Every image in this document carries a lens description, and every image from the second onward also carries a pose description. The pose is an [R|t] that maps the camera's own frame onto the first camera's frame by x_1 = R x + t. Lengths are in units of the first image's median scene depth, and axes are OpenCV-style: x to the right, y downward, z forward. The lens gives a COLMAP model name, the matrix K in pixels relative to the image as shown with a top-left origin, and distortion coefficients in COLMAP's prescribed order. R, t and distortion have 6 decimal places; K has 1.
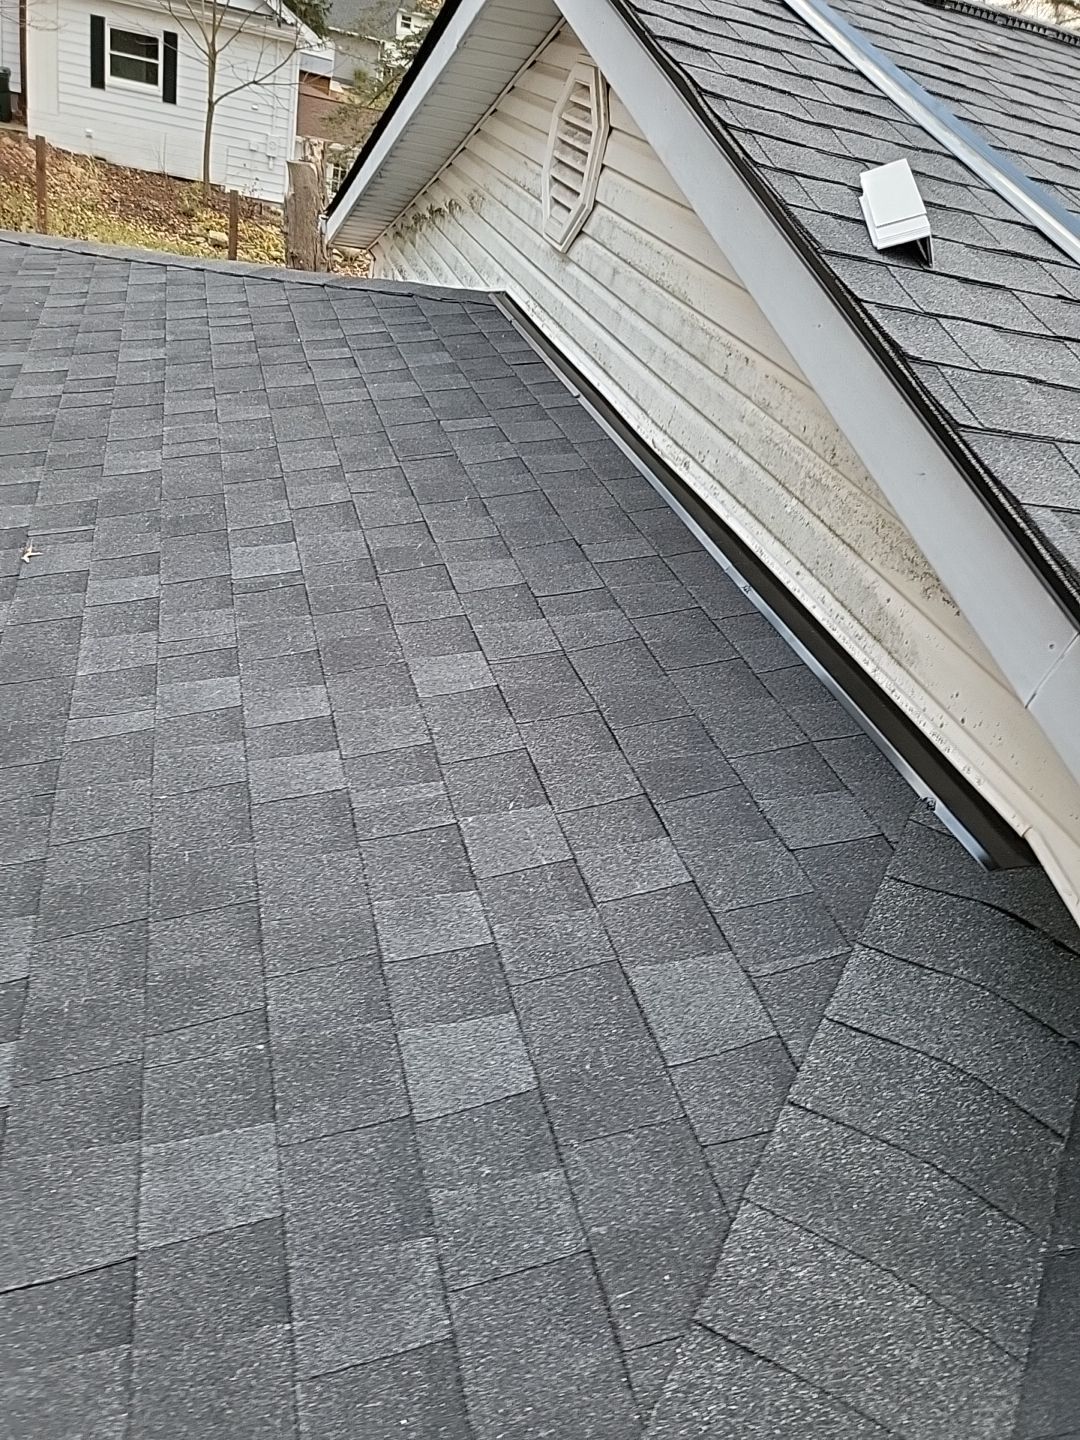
lens RADIAL K [[1103.6, 0, 539.4], [0, 1103.6, 720.8], [0, 0, 1]] dist [0.016796, 0.013968]
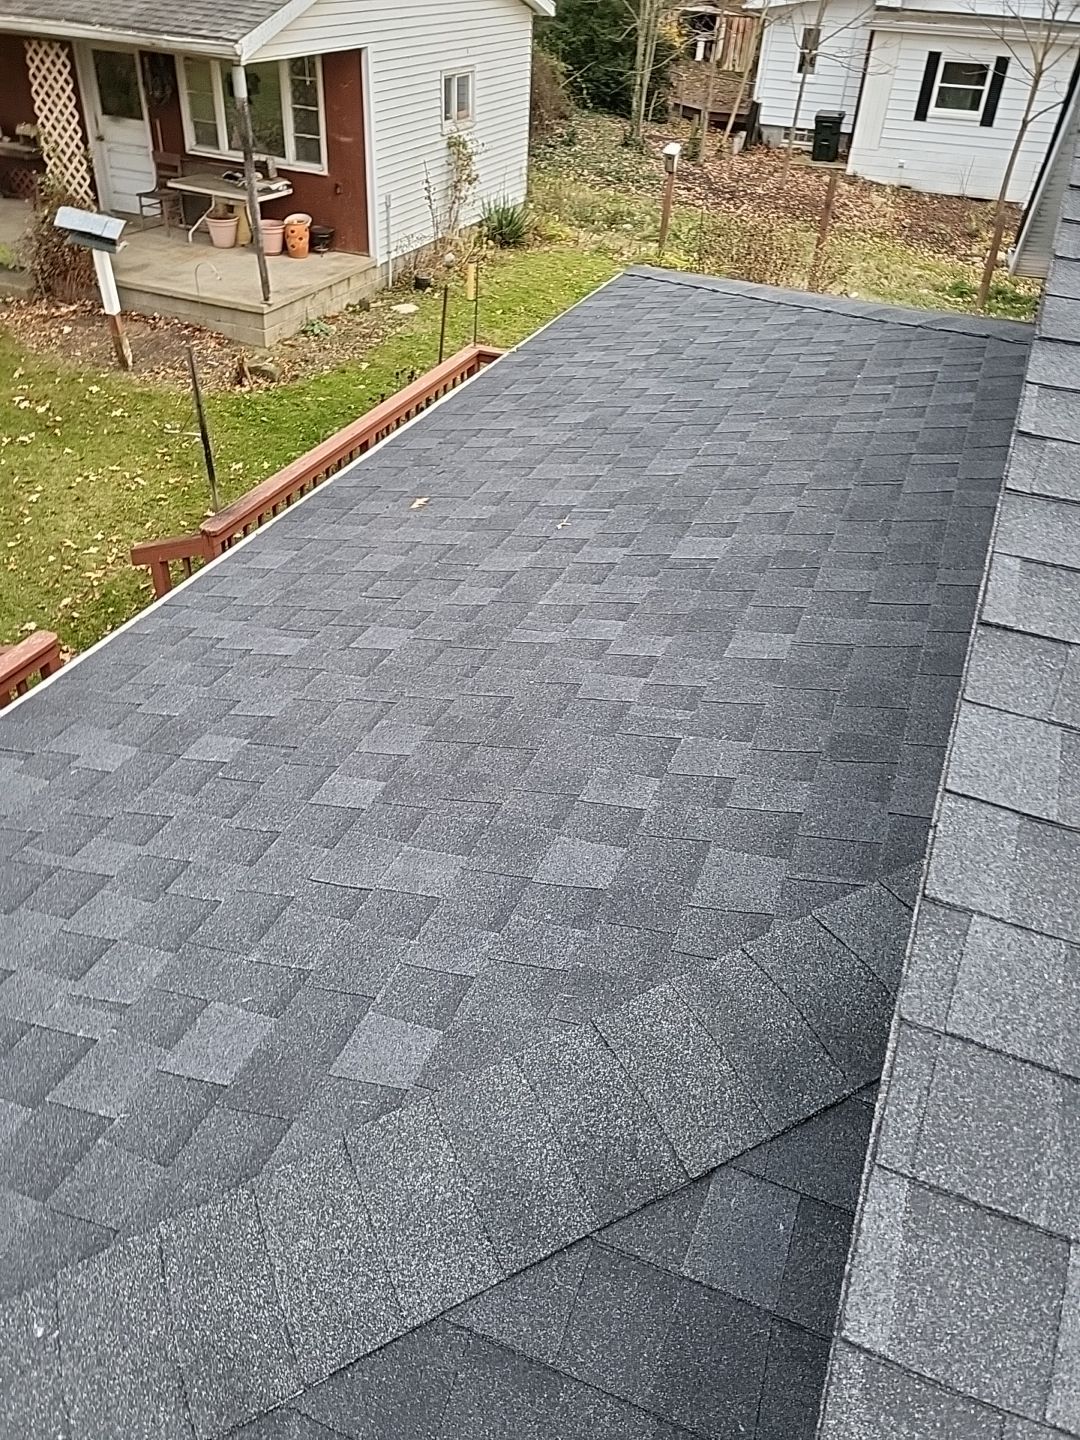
lens RADIAL K [[1103.6, 0, 536.6], [0, 1103.6, 718.8], [0, 0, 1]] dist [0.016796, 0.013968]
pose [[0.783264, 0.213537, -0.583865, 0.062222], [-0.219680, 0.973639, 0.061385, 0.002435], [0.581582, 0.080183, 0.809526, -0.025386]]
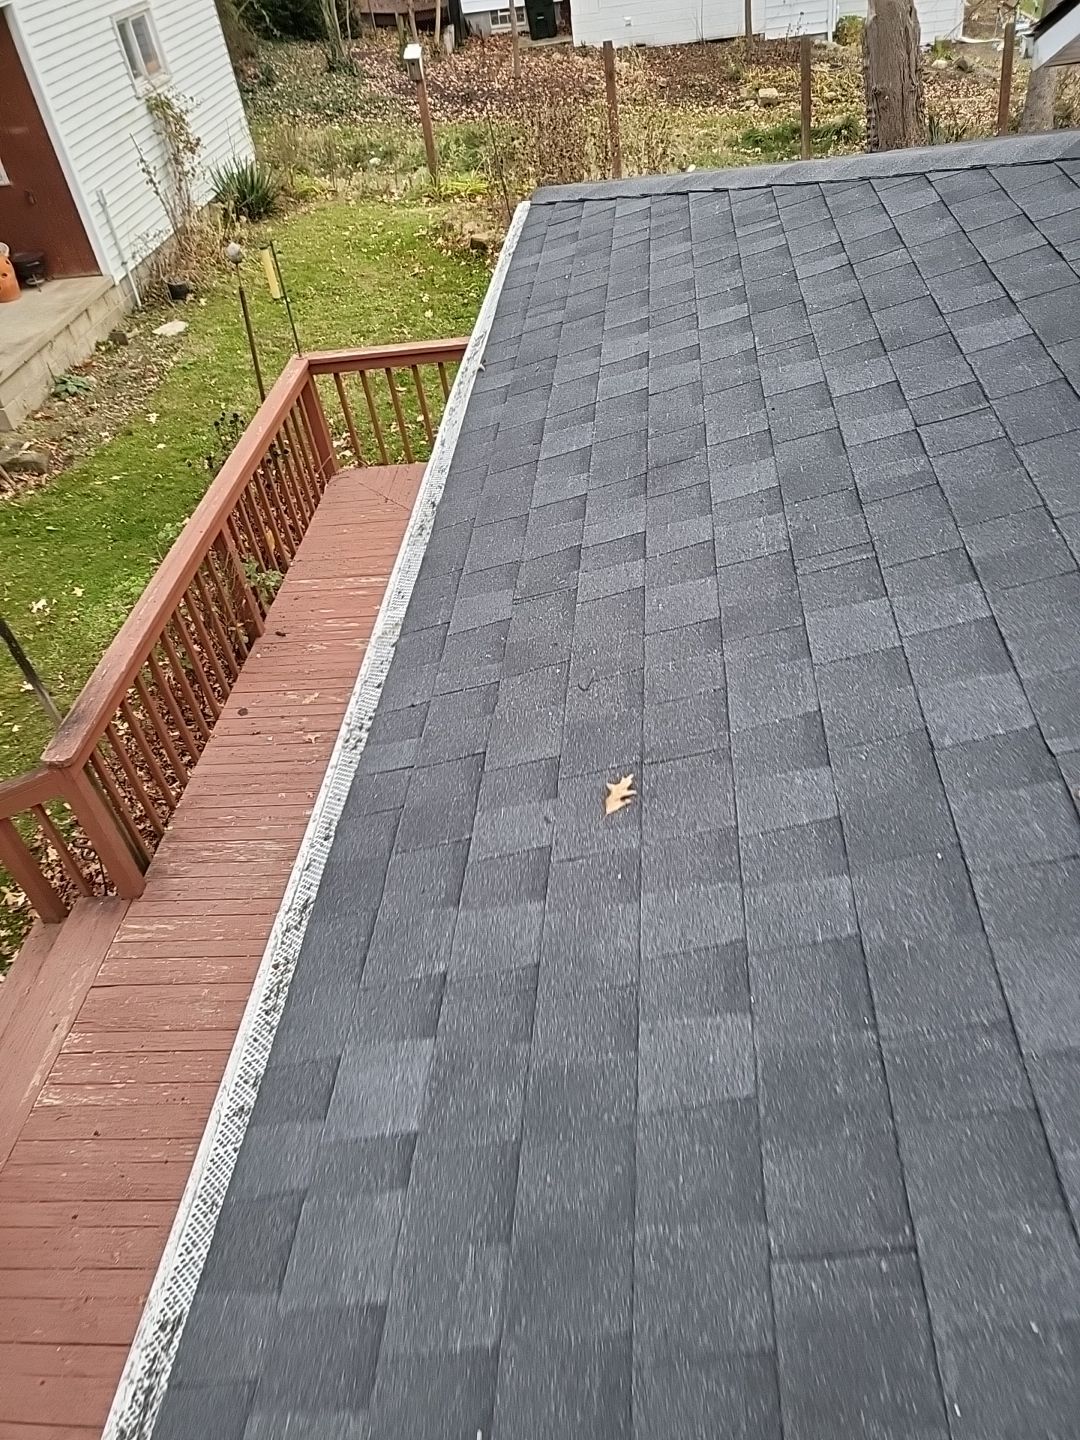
lens RADIAL K [[1057.8, 0, 546.7], [0, 1057.8, 713.2], [0, 0, 1]] dist [0.038882, -0.023741]
pose [[0.893760, -0.028362, -0.447647, -0.070350], [0.088140, 0.989646, 0.113277, -0.043973], [0.439800, -0.140698, 0.887006, 0.058235]]
